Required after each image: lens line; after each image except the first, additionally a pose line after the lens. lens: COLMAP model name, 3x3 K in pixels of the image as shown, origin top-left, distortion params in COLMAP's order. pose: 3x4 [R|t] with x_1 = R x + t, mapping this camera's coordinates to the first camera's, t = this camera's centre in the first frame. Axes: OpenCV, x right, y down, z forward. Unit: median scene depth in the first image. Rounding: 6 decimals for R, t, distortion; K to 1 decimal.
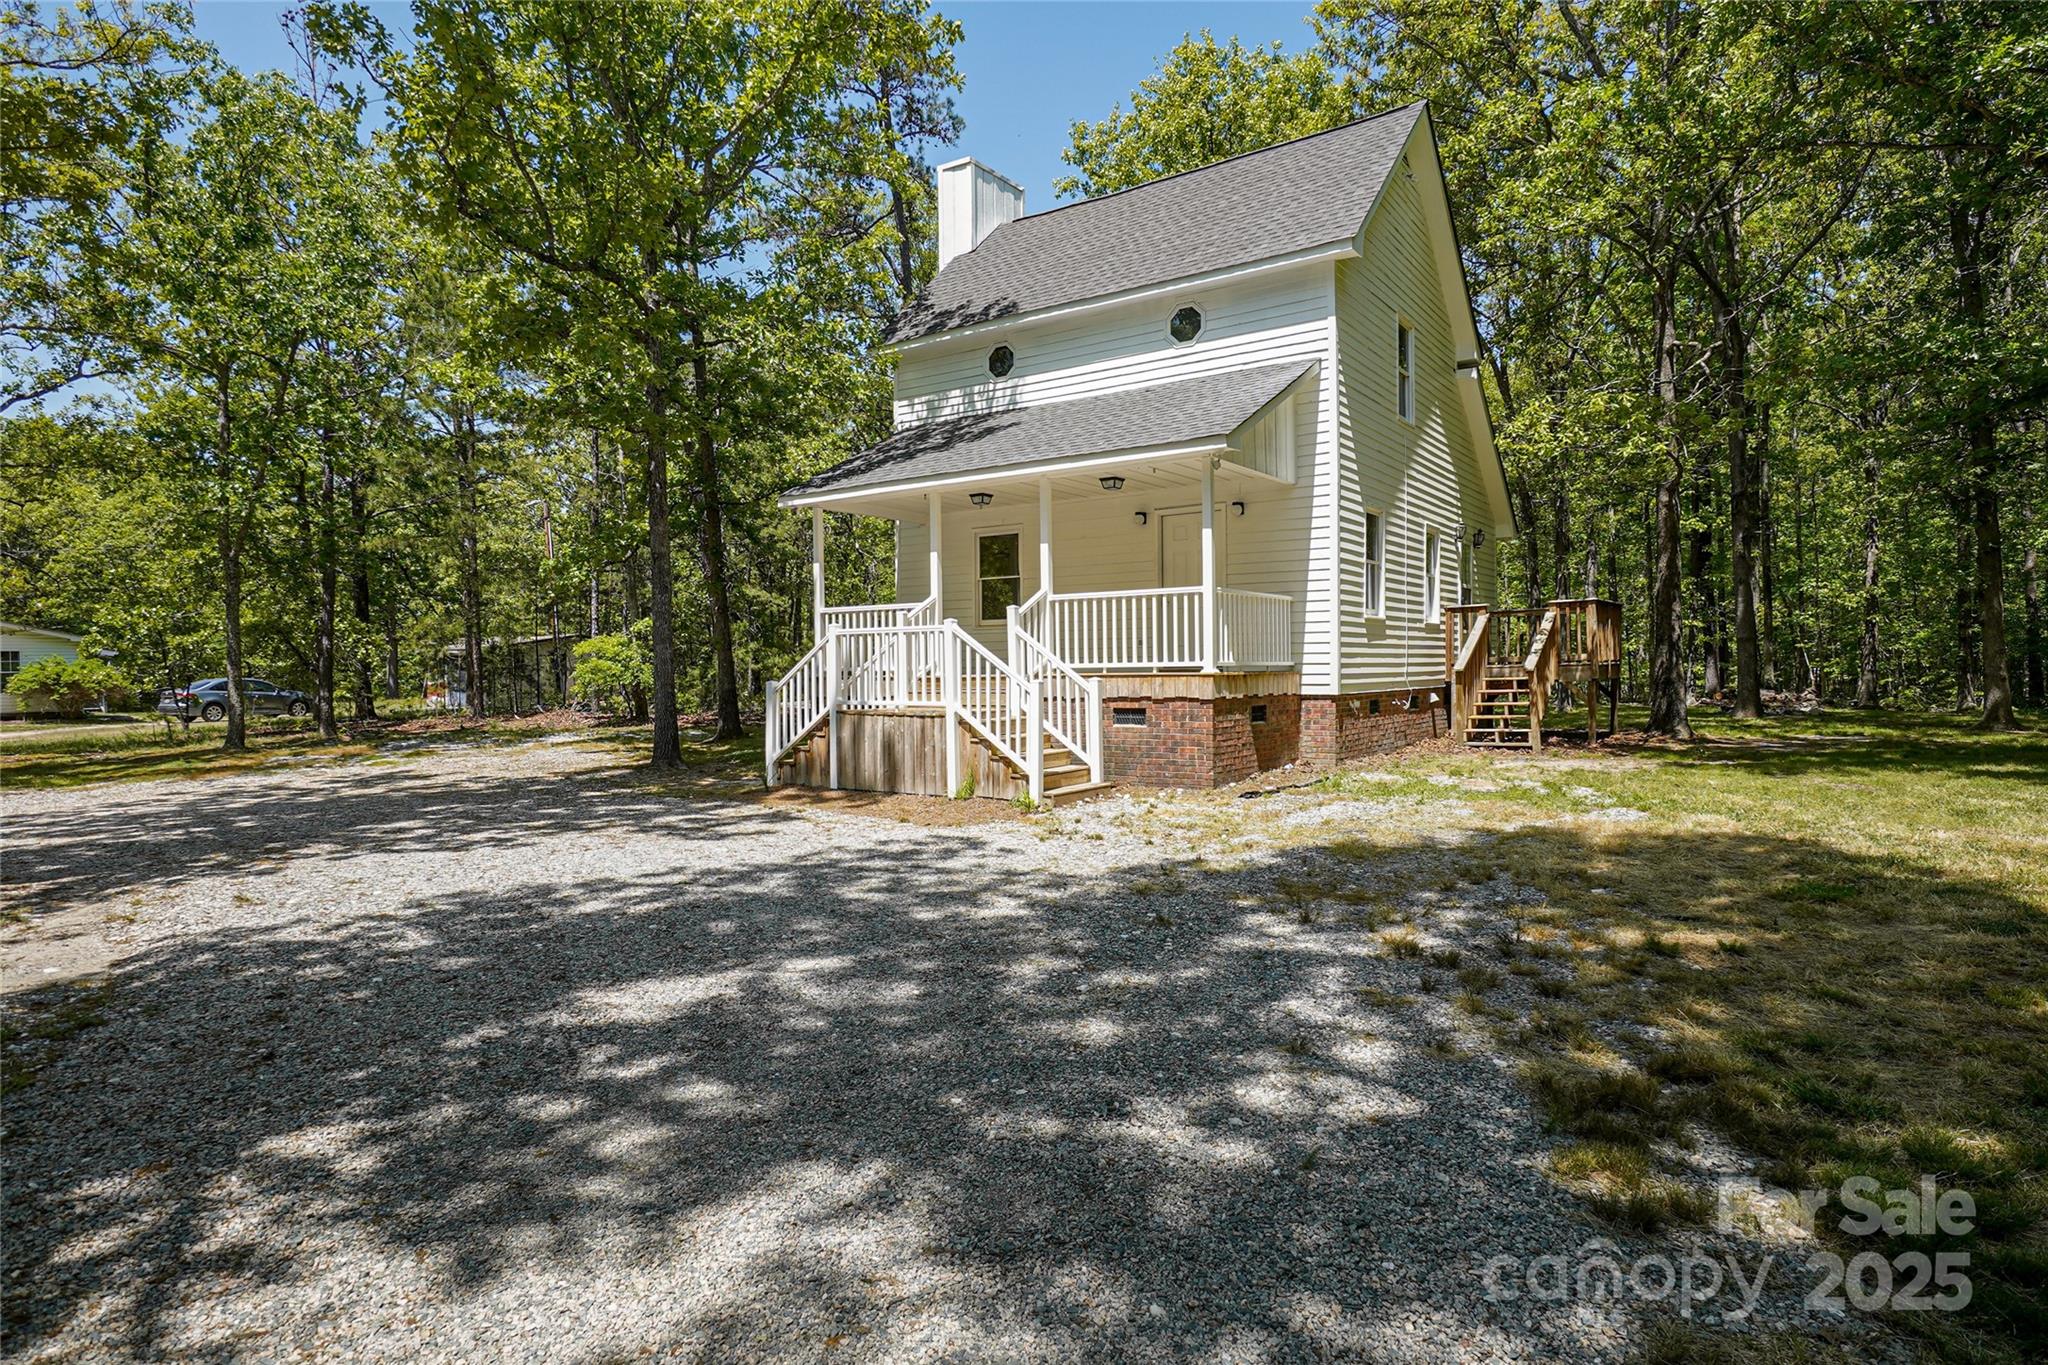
lens RADIAL K [[1154.6, 0, 978.7], [0, 1154.6, 683.4], [0, 0, 1]] dist [-0.000205, -0.000143]
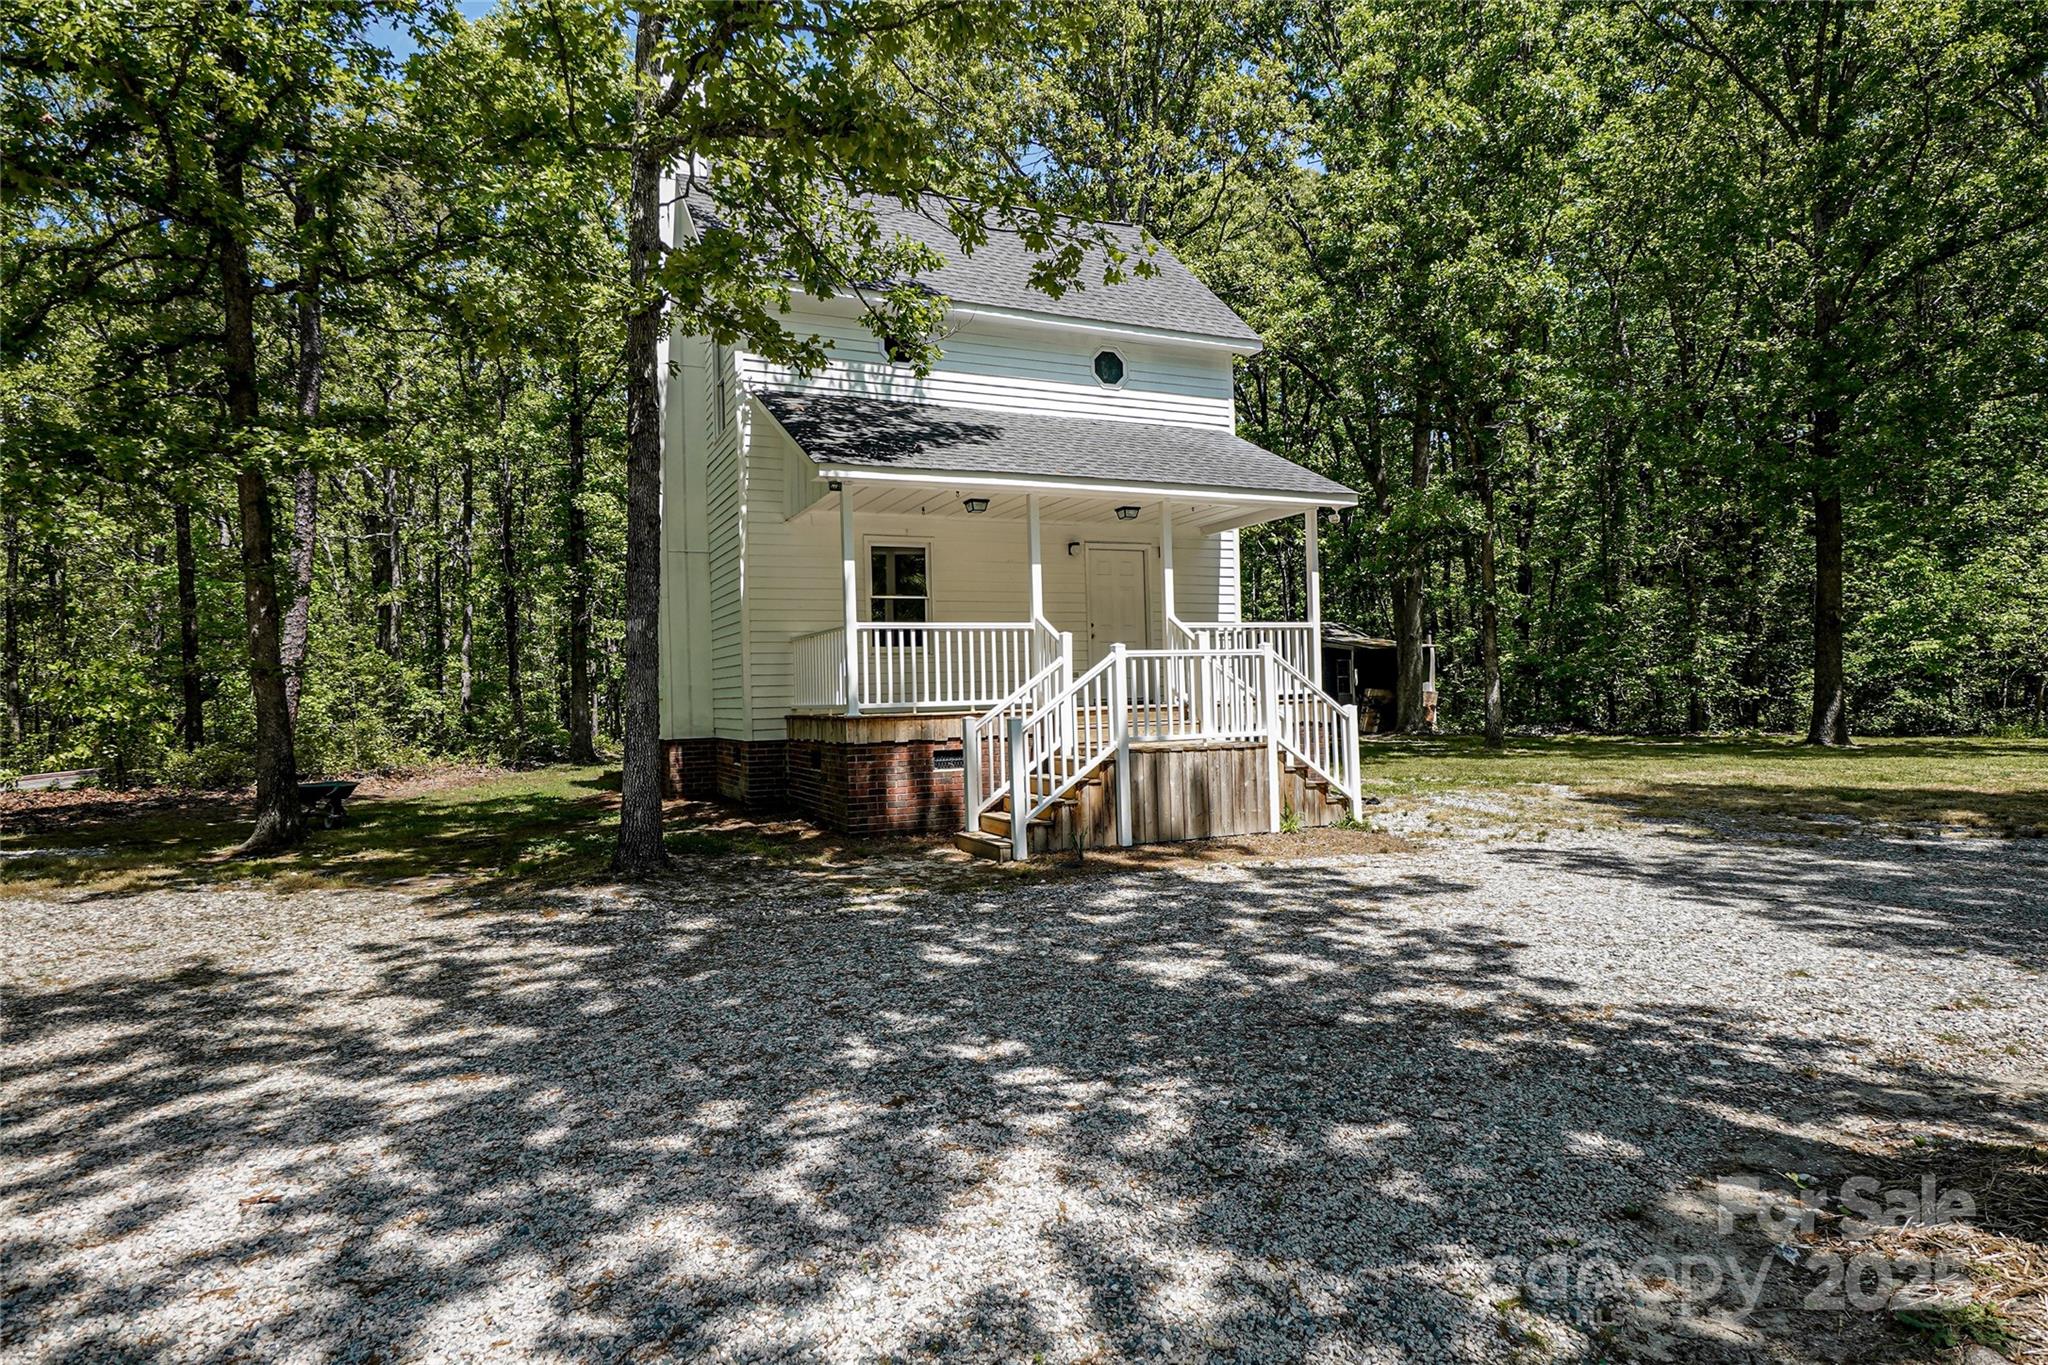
lens RADIAL K [[1154.6, 0, 978.7], [0, 1154.6, 683.4], [0, 0, 1]] dist [-0.000205, -0.000143]
pose [[0.477694, 0.006829, 0.878500, -0.834610], [0.036210, 0.998967, -0.027455, -0.004214], [-0.877780, 0.044925, 0.476953, 0.661669]]
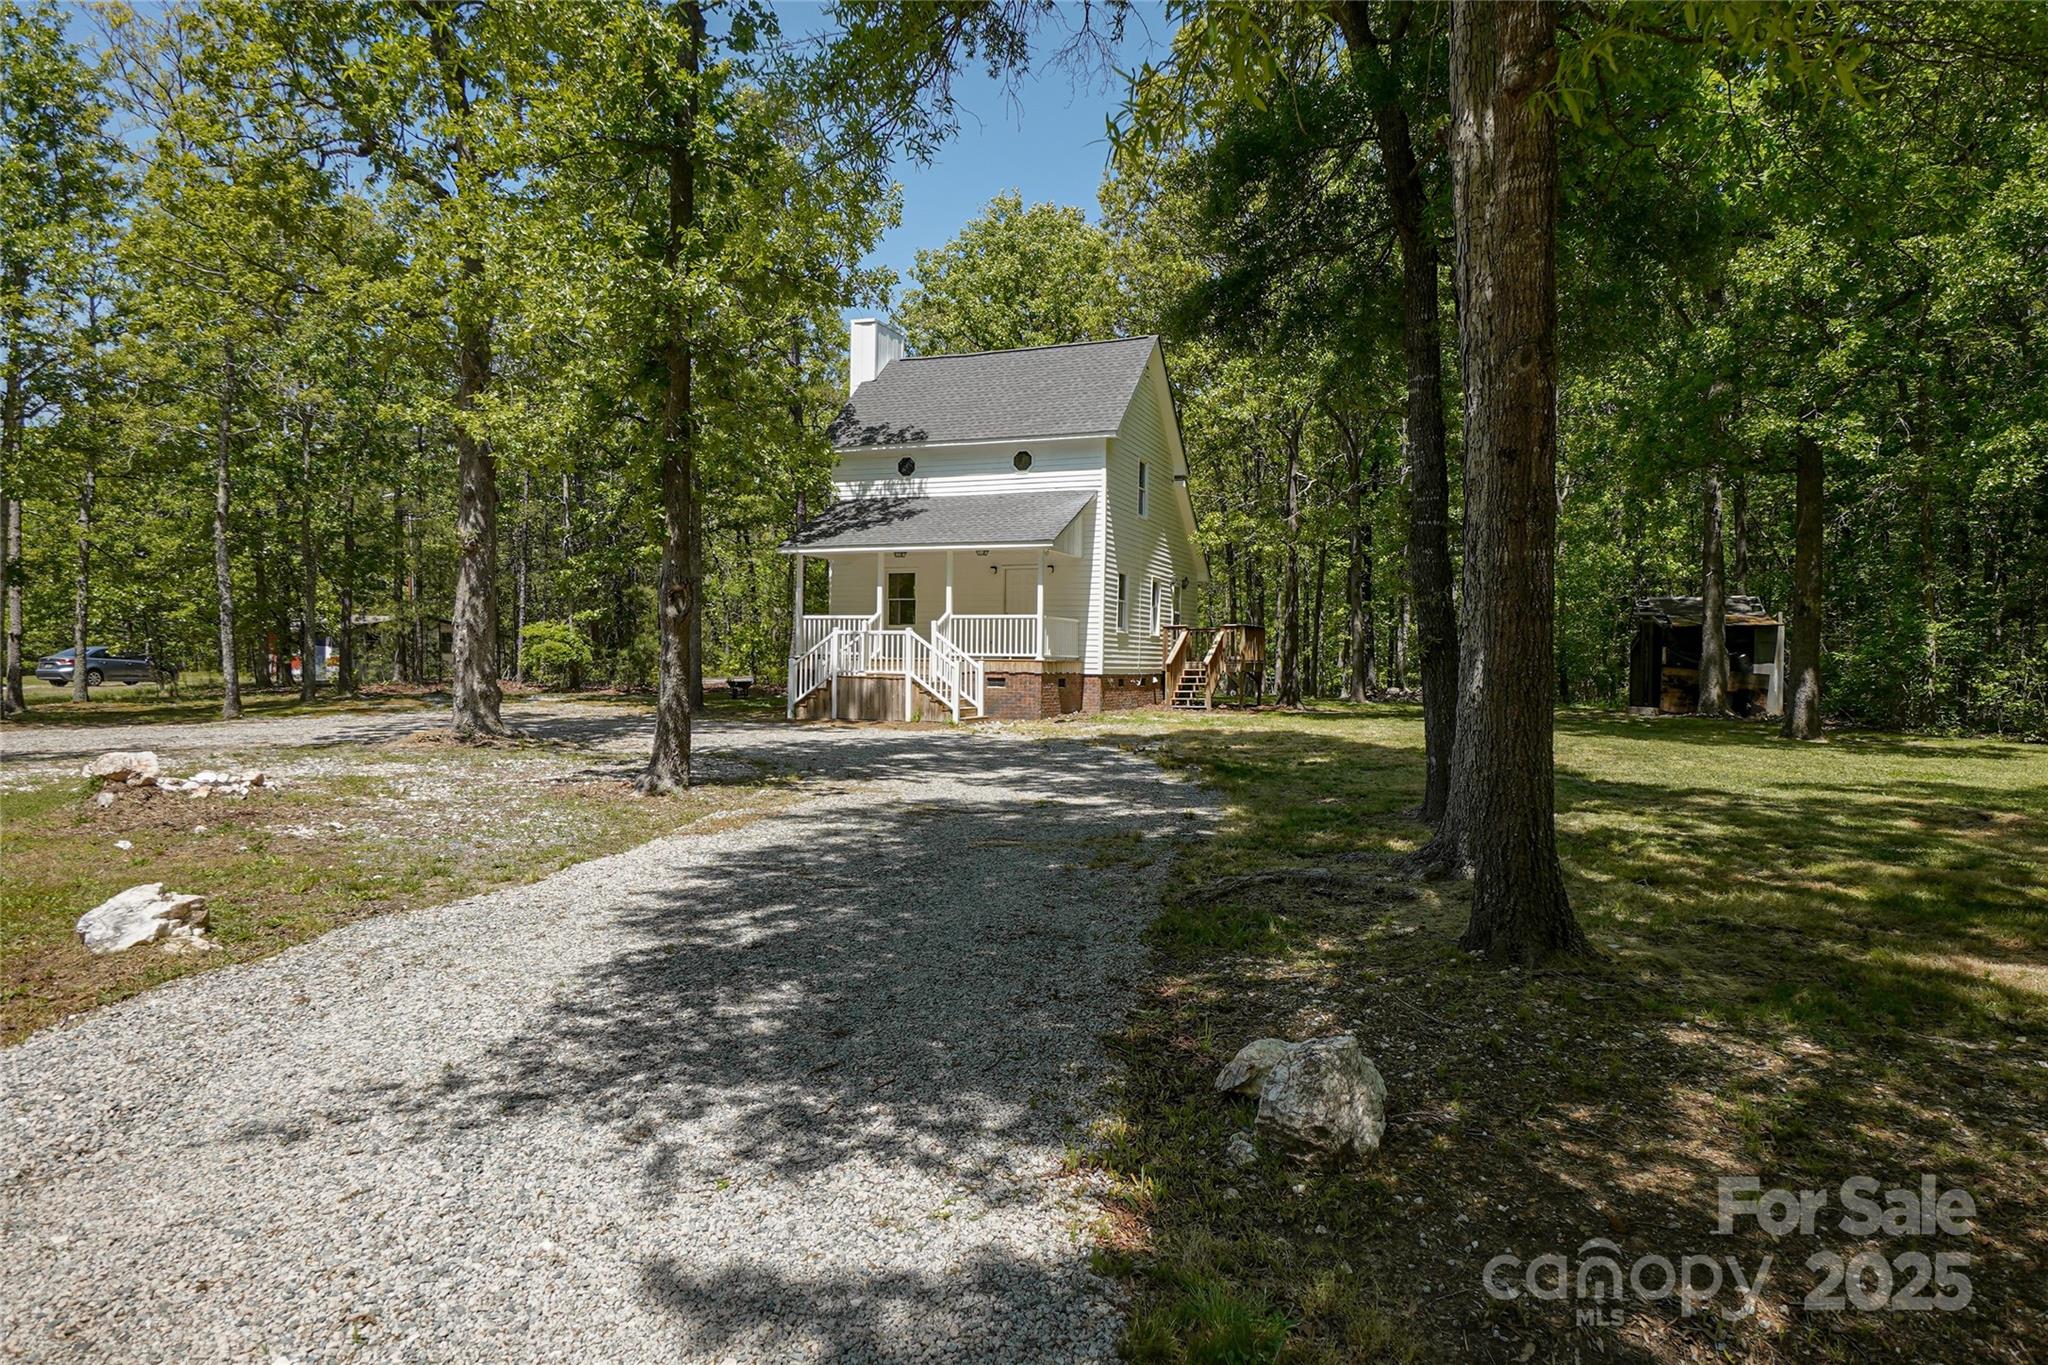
lens RADIAL K [[1307.8, 0, 966.1], [0, 1307.8, 683.5], [0, 0, 1]] dist [0.031212, 0.000106]
pose [[0.977728, 0.023222, 0.208587, -0.331351], [-0.023734, 0.999718, -0.000044, 0.029221], [-0.208529, -0.004907, 0.978004, -0.982175]]
